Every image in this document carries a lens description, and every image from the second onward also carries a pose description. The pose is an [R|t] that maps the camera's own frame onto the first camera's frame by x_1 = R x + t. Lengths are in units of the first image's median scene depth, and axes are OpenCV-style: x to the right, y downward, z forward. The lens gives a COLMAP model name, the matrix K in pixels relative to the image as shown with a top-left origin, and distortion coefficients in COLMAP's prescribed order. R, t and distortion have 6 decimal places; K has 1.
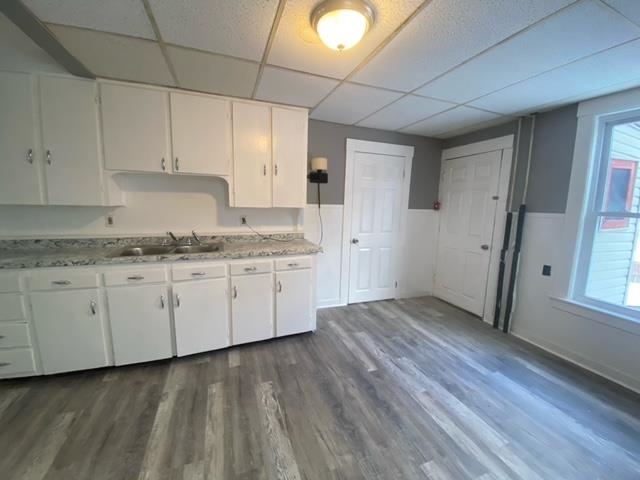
lens RADIAL K [[257.9, 0, 320.0], [0, 257.9, 240.0], [0, 0, 1]] dist [0.038866, -0.032429]
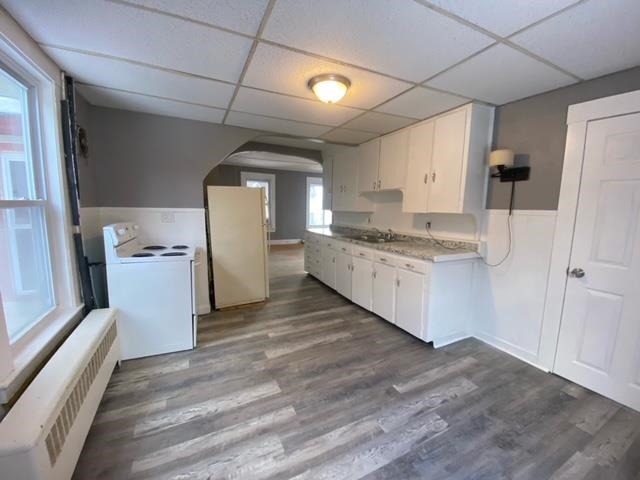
lens RADIAL K [[257.9, 0, 320.0], [0, 257.9, 240.0], [0, 0, 1]] dist [0.038866, -0.032429]
pose [[0.096471, 0.104933, -0.989789, 0.940056], [-0.148600, 0.984801, 0.089921, -0.051791], [0.984181, 0.138408, 0.110598, 0.515530]]
